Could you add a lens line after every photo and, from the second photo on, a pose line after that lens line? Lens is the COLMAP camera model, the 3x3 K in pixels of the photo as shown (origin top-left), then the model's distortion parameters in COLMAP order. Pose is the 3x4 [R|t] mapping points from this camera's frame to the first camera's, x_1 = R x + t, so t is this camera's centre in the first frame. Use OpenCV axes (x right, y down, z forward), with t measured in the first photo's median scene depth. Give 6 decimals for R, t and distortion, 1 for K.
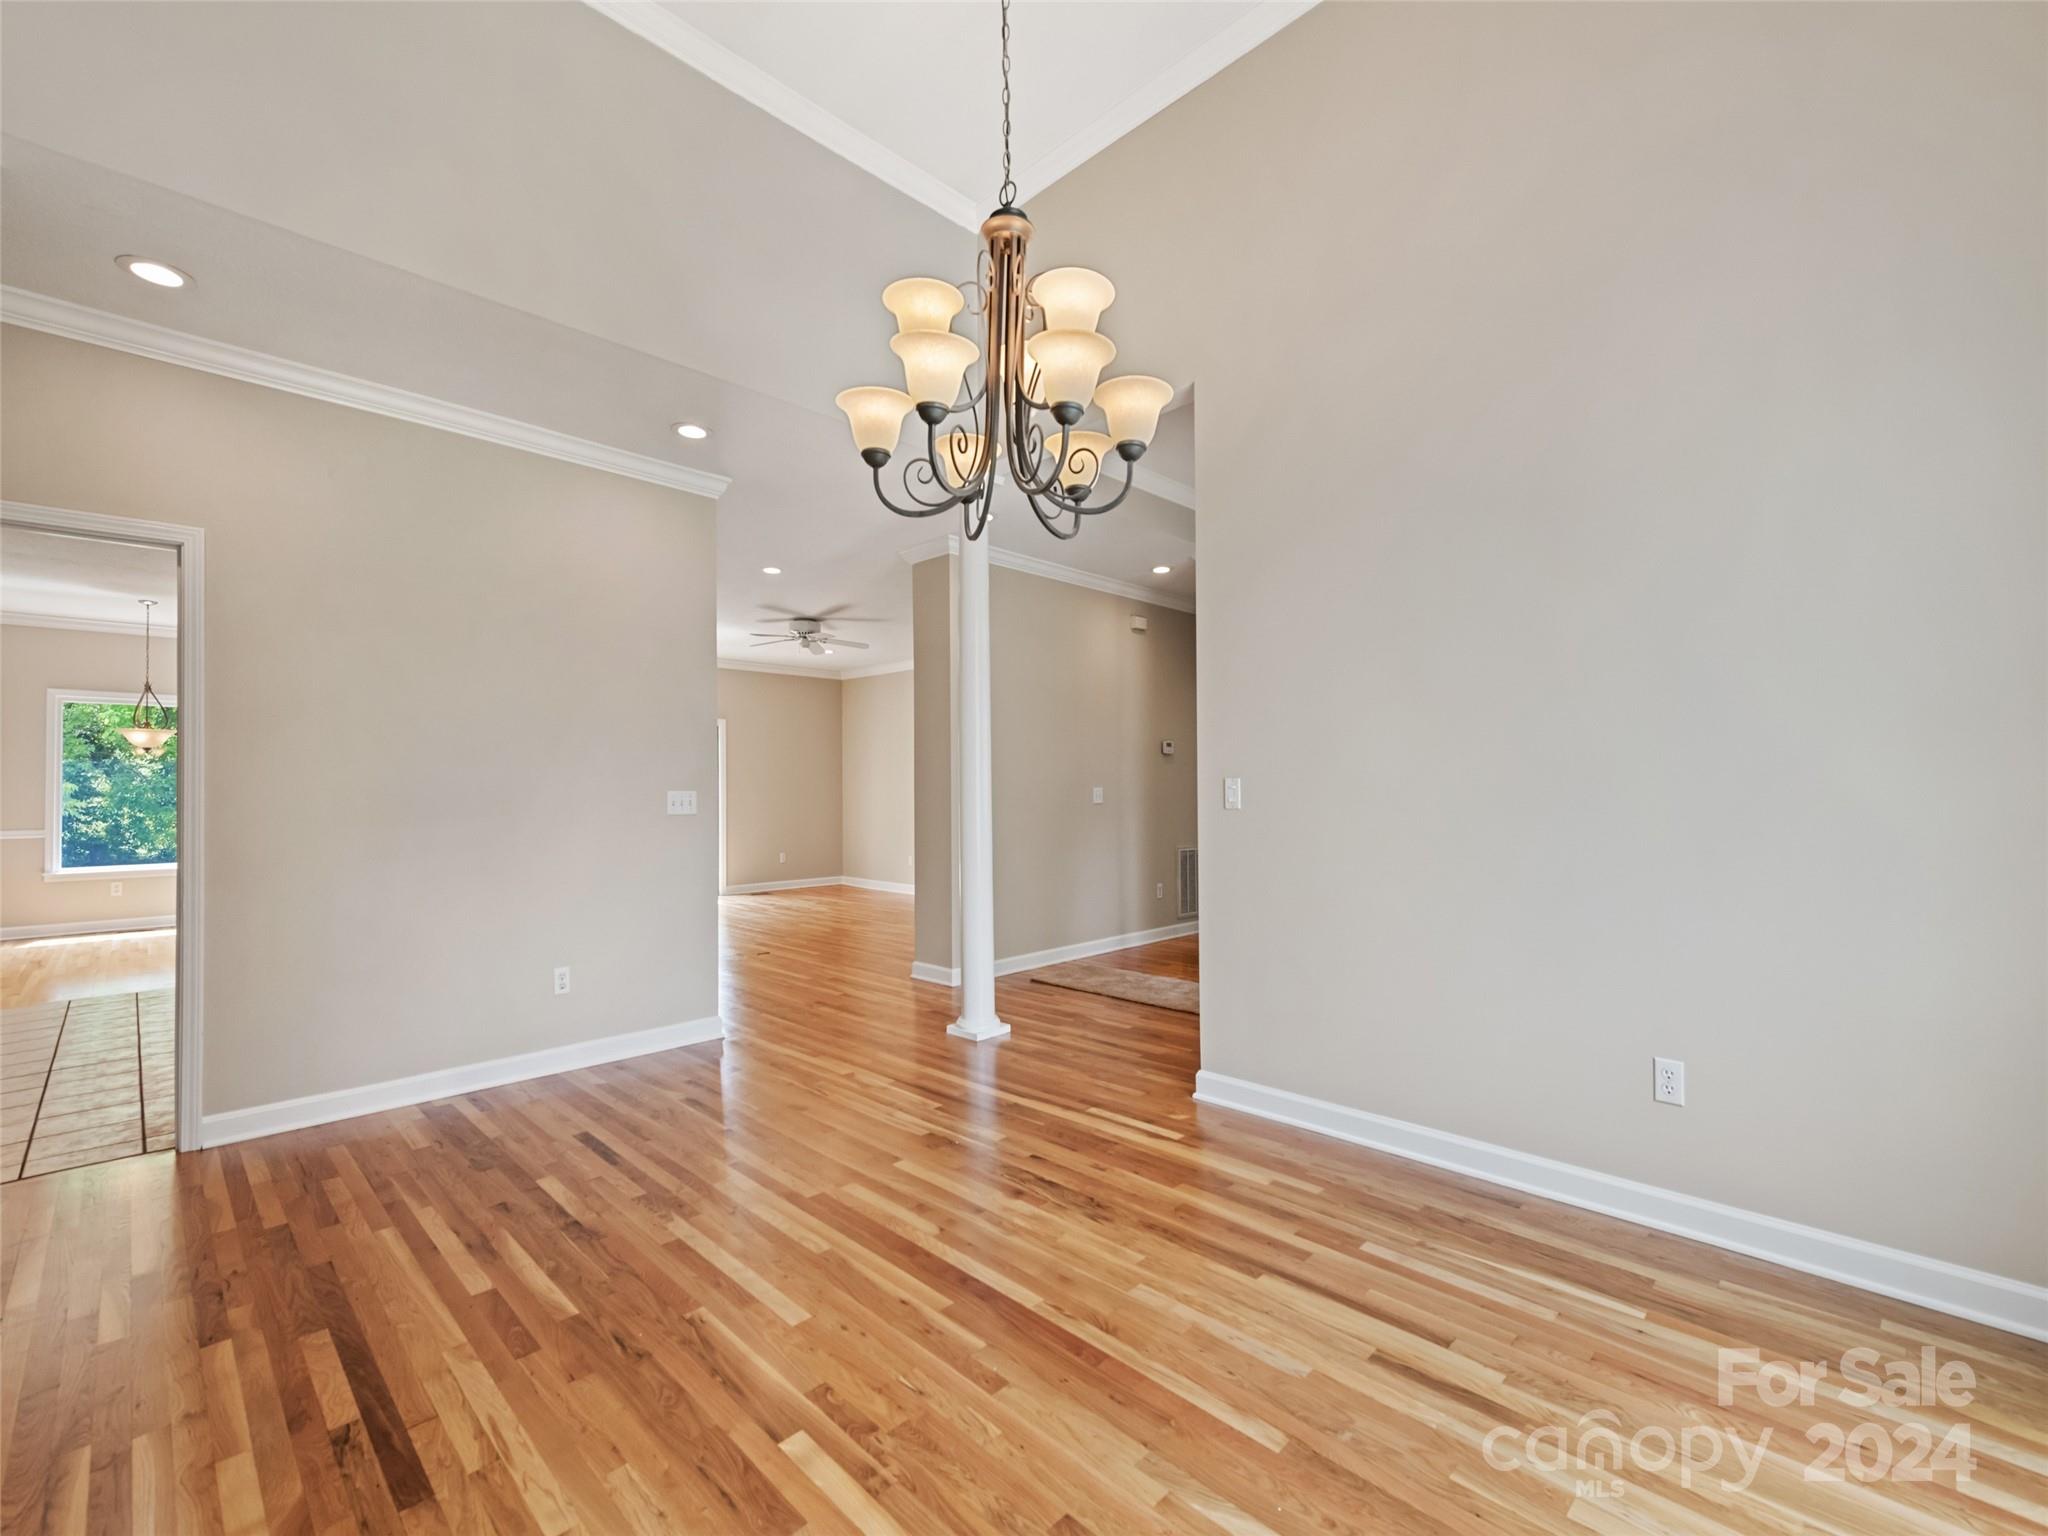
lens RADIAL K [[855.6, 0, 1002.3], [0, 855.6, 782.1], [0, 0, 1]] dist [0.007062, 0.000059]
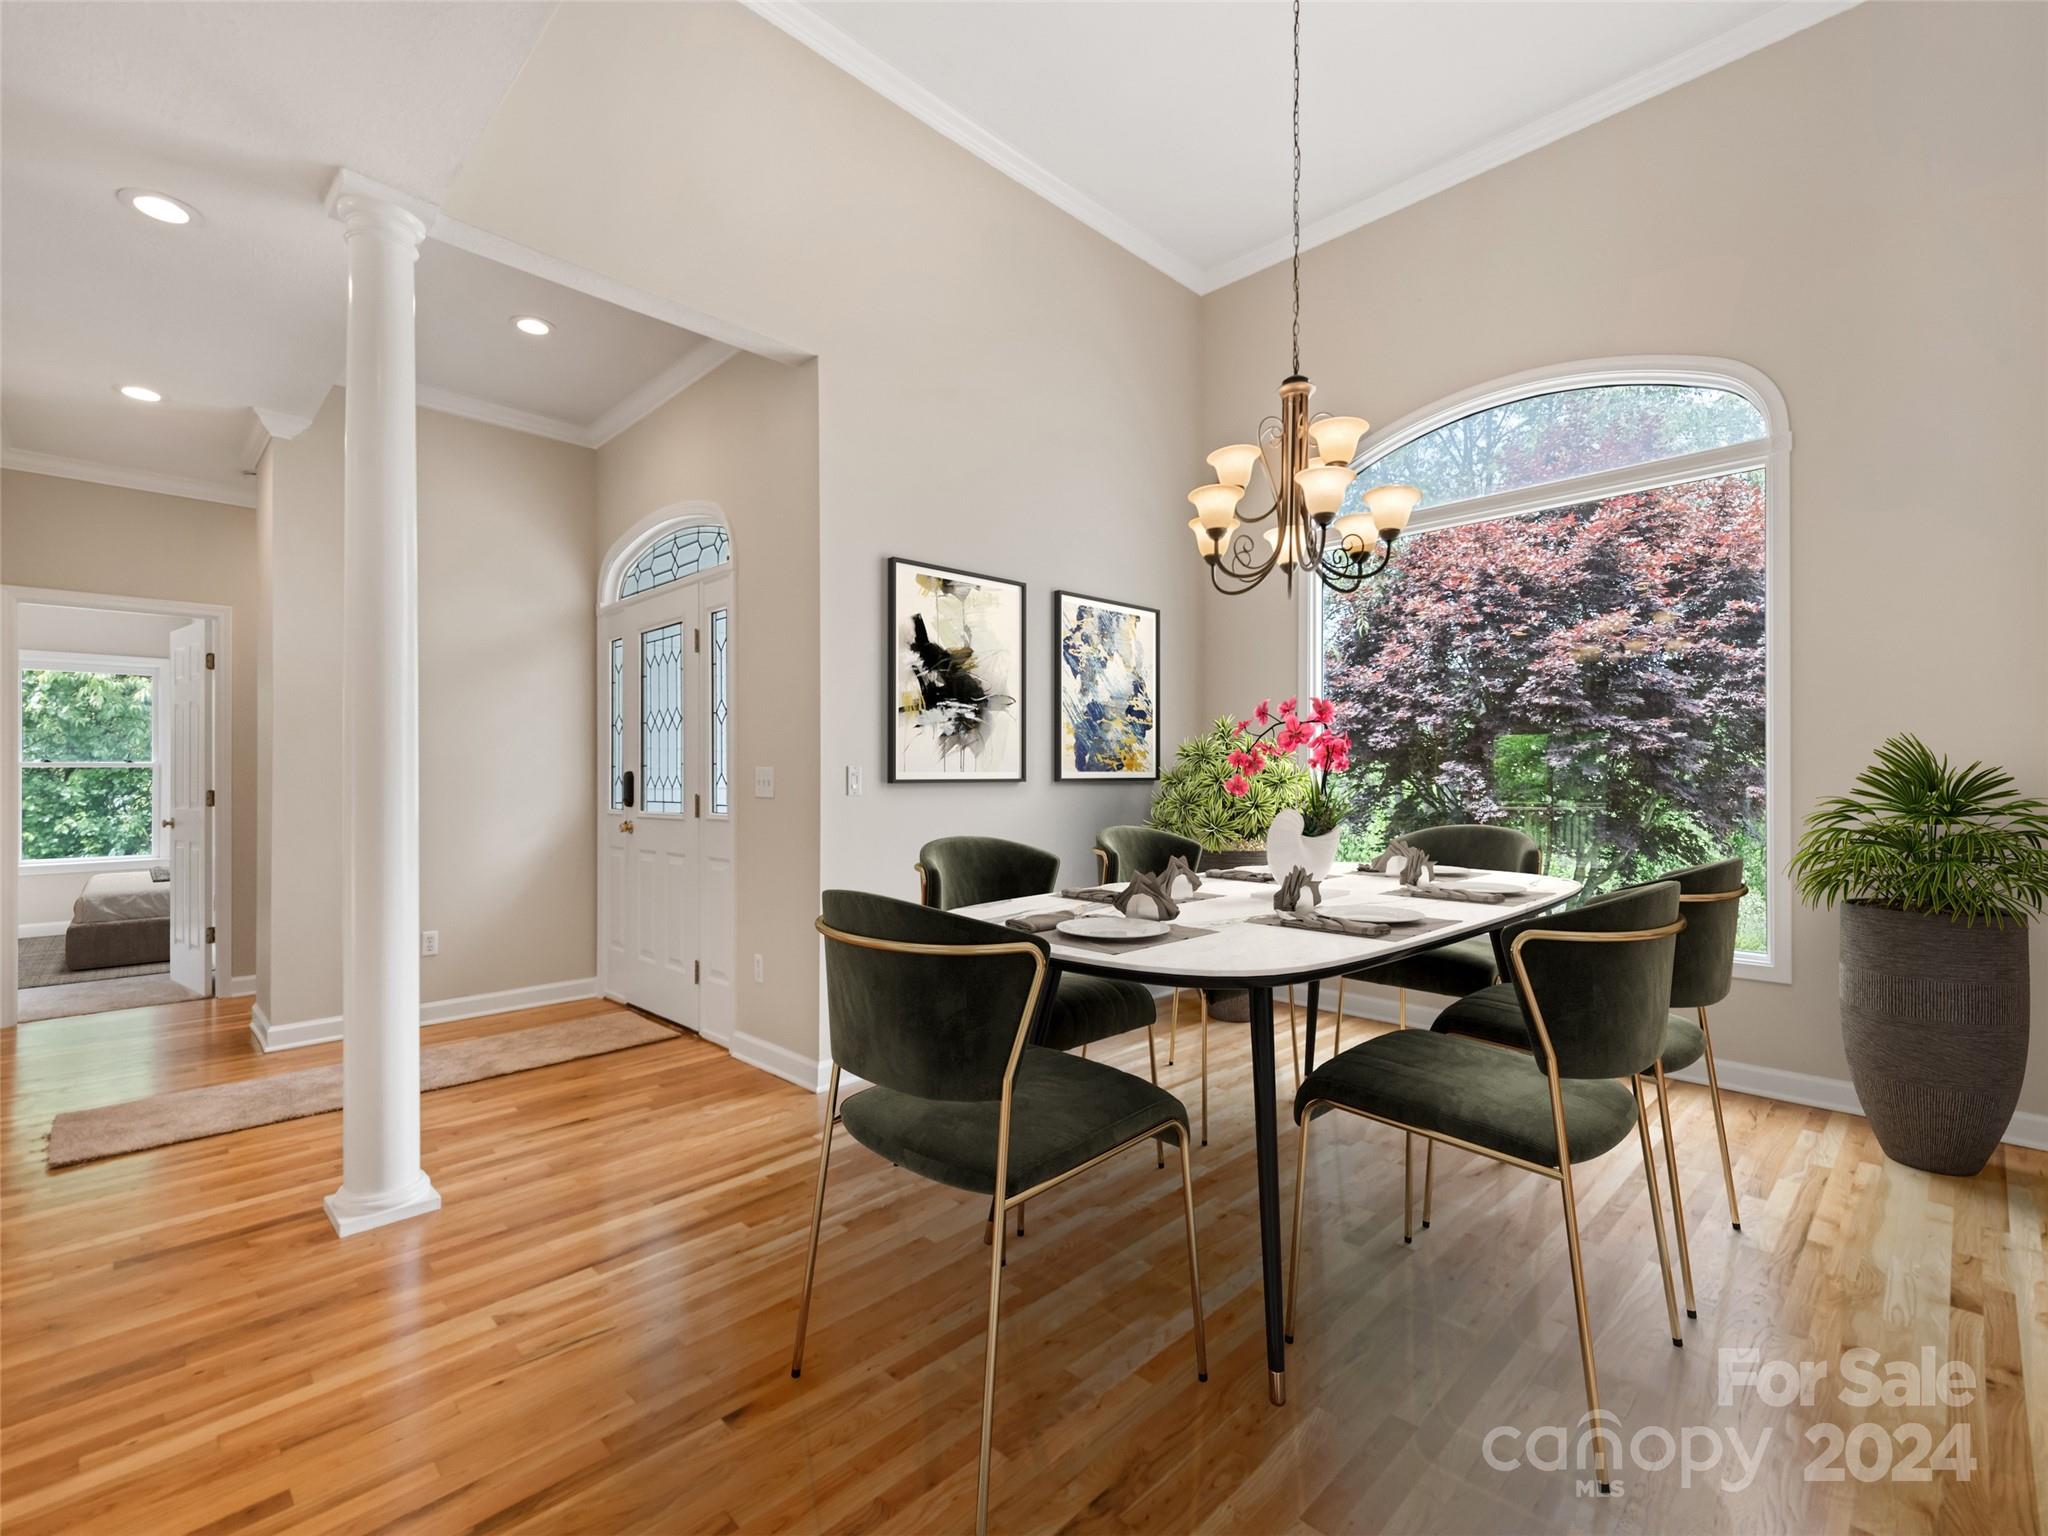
lens RADIAL K [[927.0, 0, 1028.4], [0, 927.0, 766.8], [0, 0, 1]] dist [0.007328, 0.000076]
pose [[-0.003804, 0.020201, 0.999789, -0.469943], [-0.015755, 0.999671, -0.020259, 0.008819], [-0.999869, -0.015828, -0.003484, 0.433150]]
